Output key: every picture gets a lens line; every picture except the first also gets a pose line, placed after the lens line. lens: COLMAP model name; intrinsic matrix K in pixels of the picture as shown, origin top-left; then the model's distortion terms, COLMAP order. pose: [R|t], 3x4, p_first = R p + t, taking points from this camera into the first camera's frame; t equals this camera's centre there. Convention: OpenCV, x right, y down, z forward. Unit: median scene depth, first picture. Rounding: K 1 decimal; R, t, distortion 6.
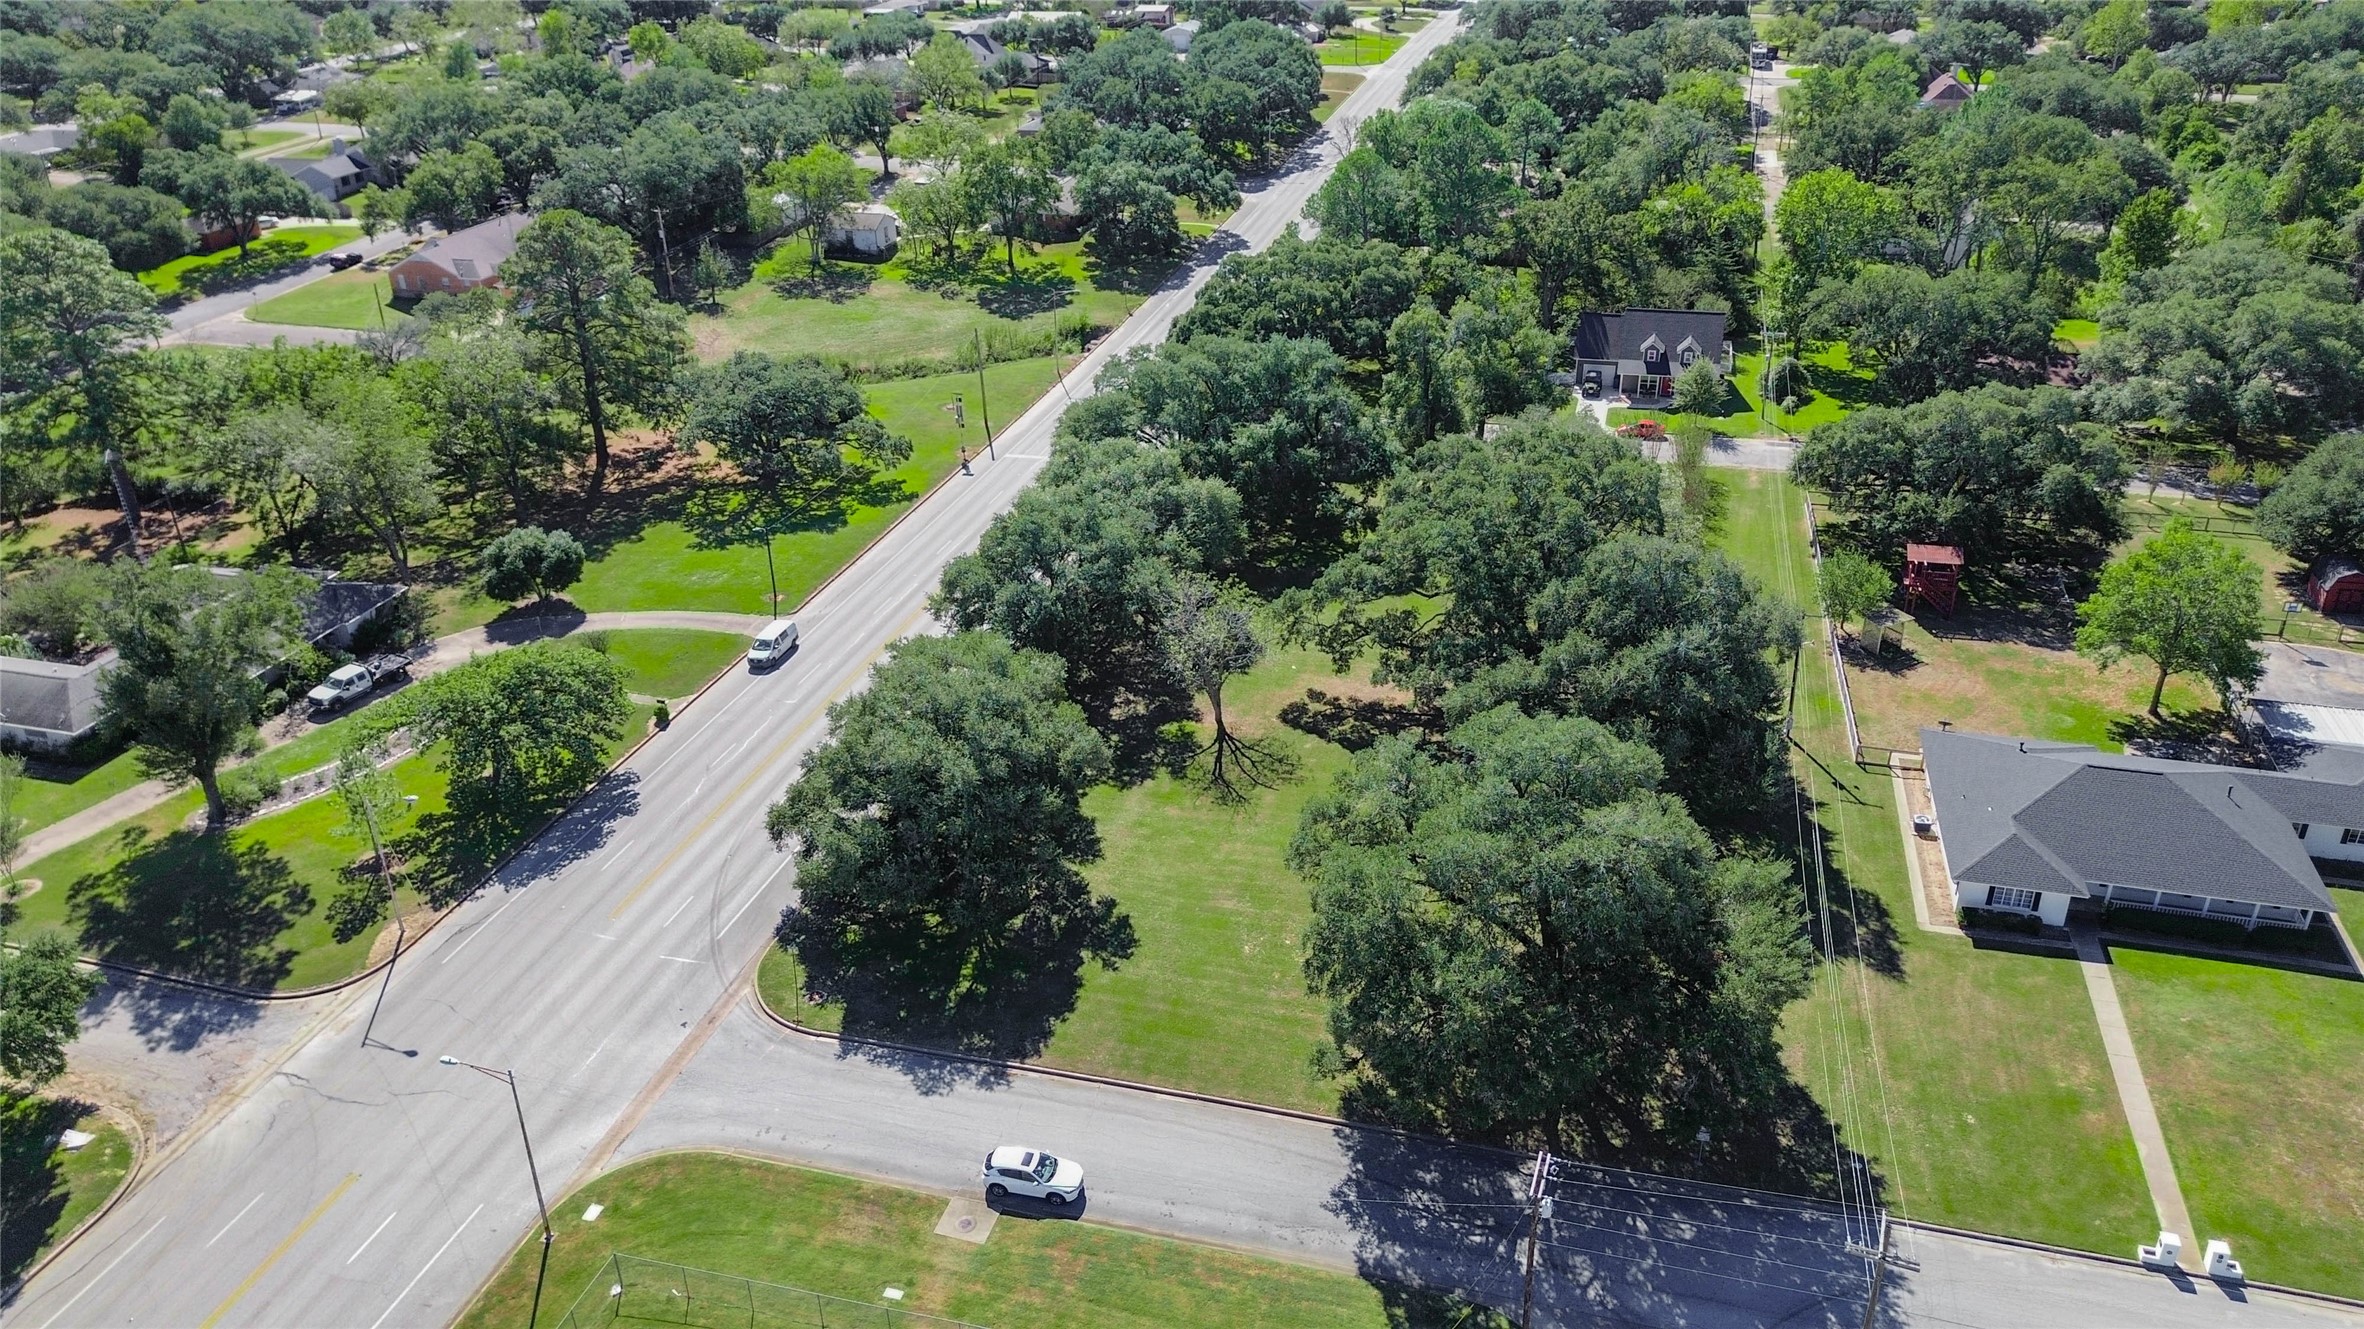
lens RADIAL K [[1654.6, 0, 1182.0], [0, 1654.6, 664.5], [0, 0, 1]] dist [0.044383, -0.049863]
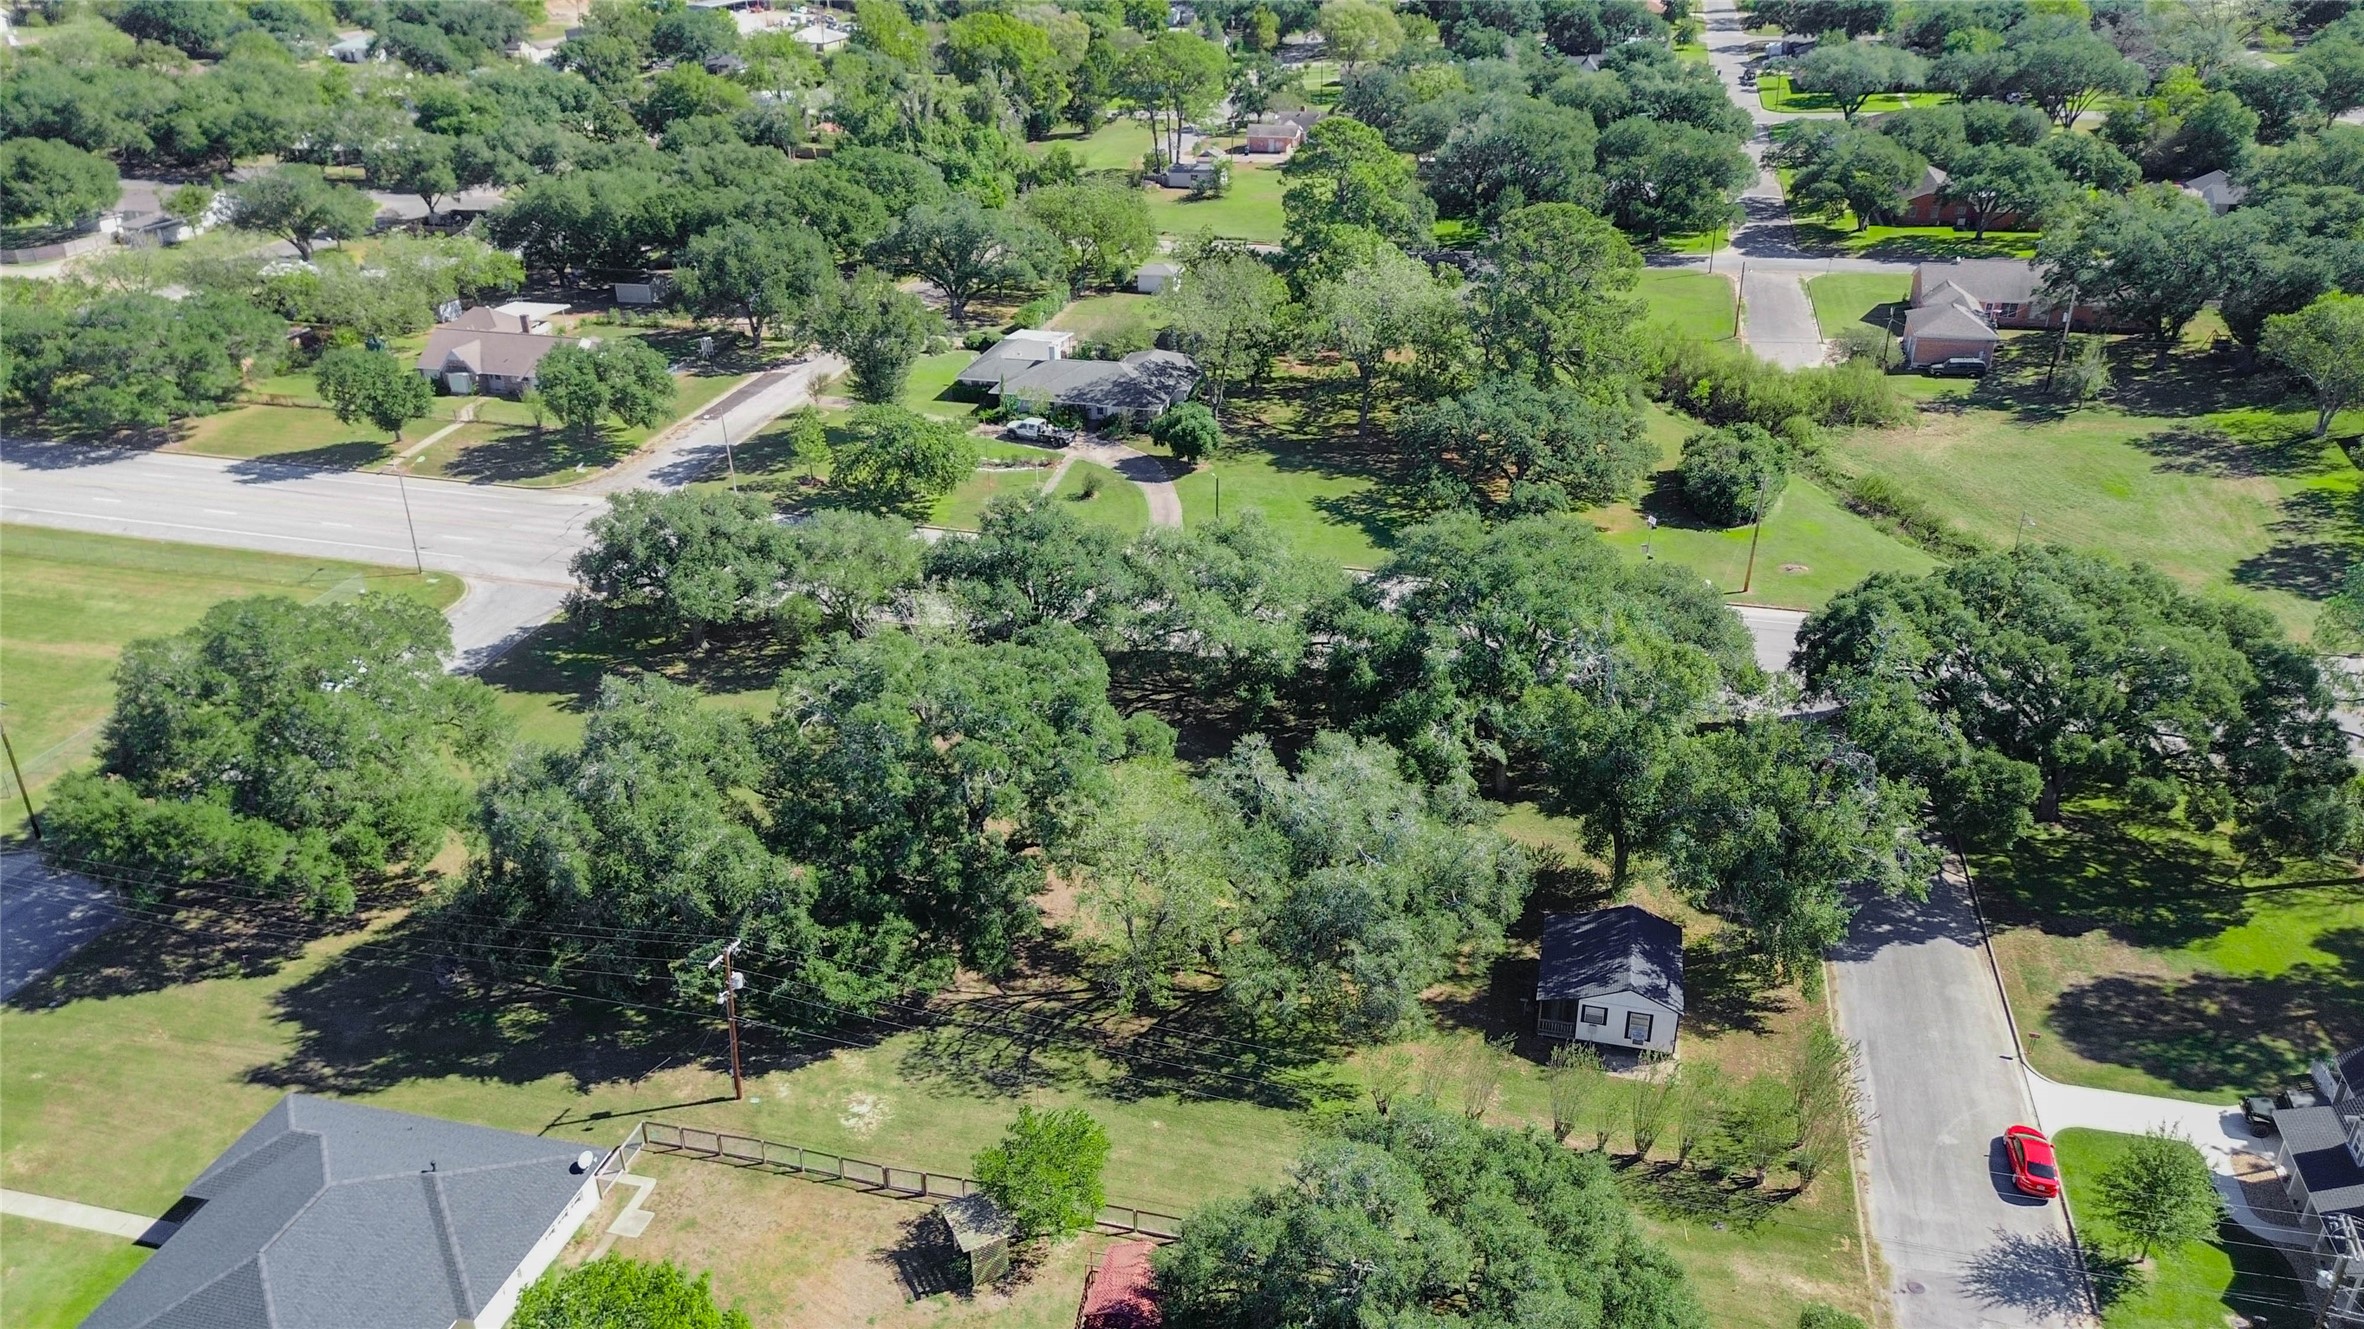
lens RADIAL K [[1665.5, 0, 1182.0], [0, 1665.5, 664.5], [0, 0, 1]] dist [0.080317, -0.084640]
pose [[0.020066, 0.464774, -0.885202, 1.153766], [-0.445972, 0.796578, 0.408132, -0.621764], [0.894822, 0.386586, 0.223261, 1.134288]]
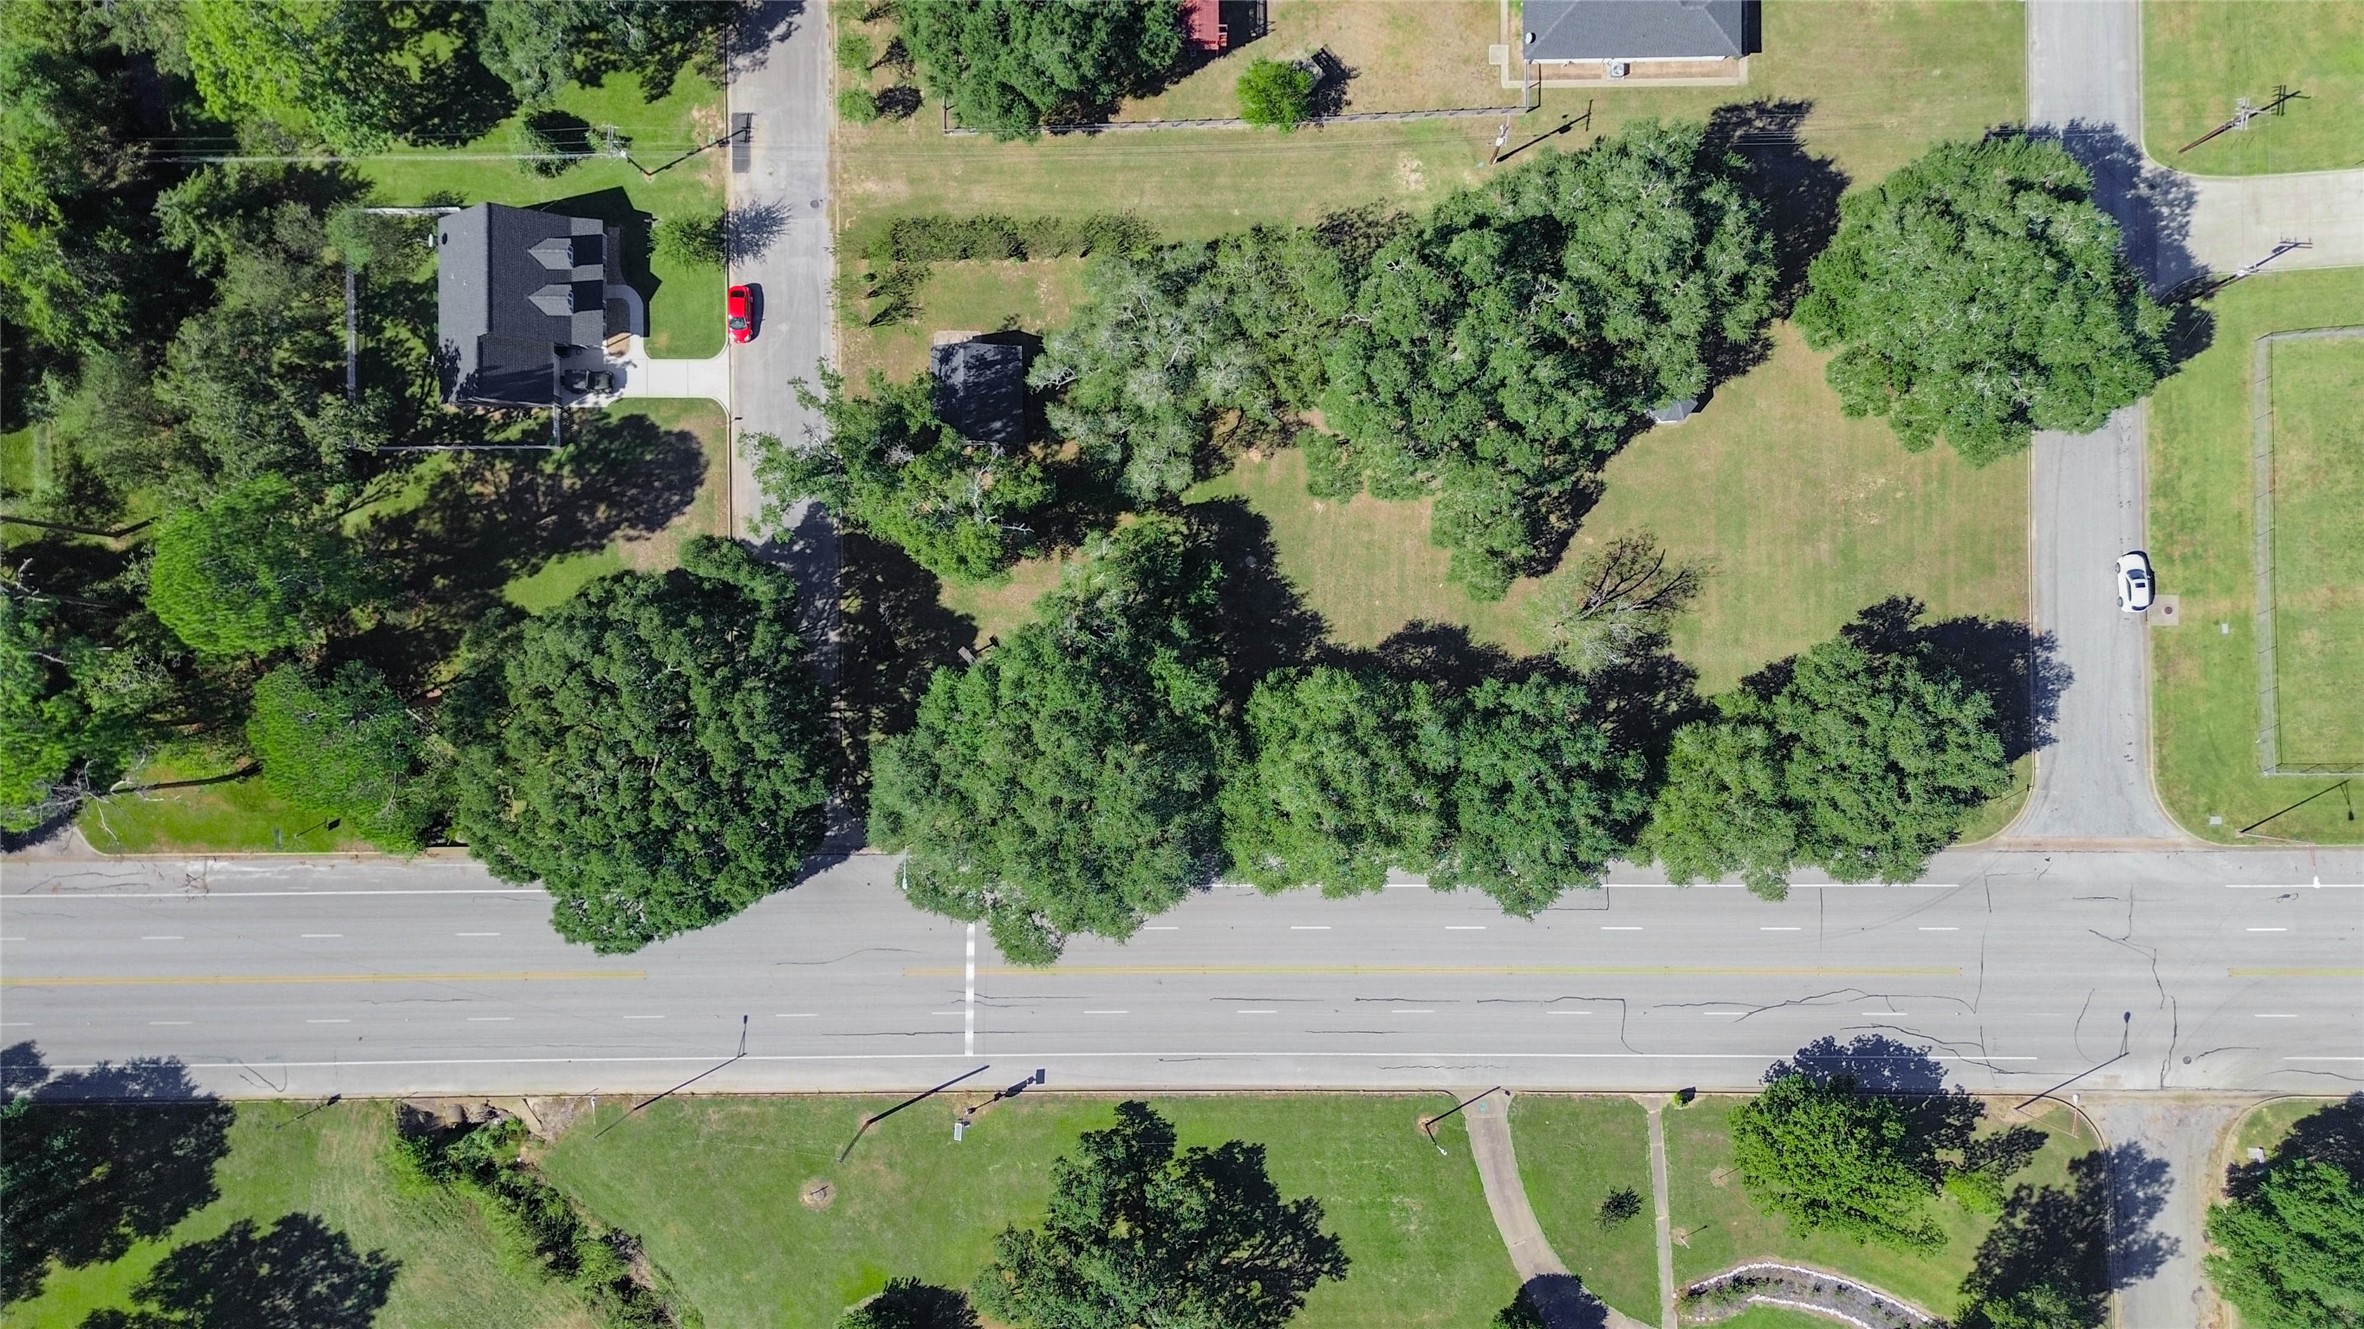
lens RADIAL K [[1665.5, 0, 1182.0], [0, 1665.5, 664.5], [0, 0, 1]] dist [0.080317, -0.084640]
pose [[-0.276819, -0.960049, 0.040950, 0.028383], [0.452766, -0.092724, 0.886795, -1.443107], [-0.847570, 0.264023, 0.460345, 0.876776]]
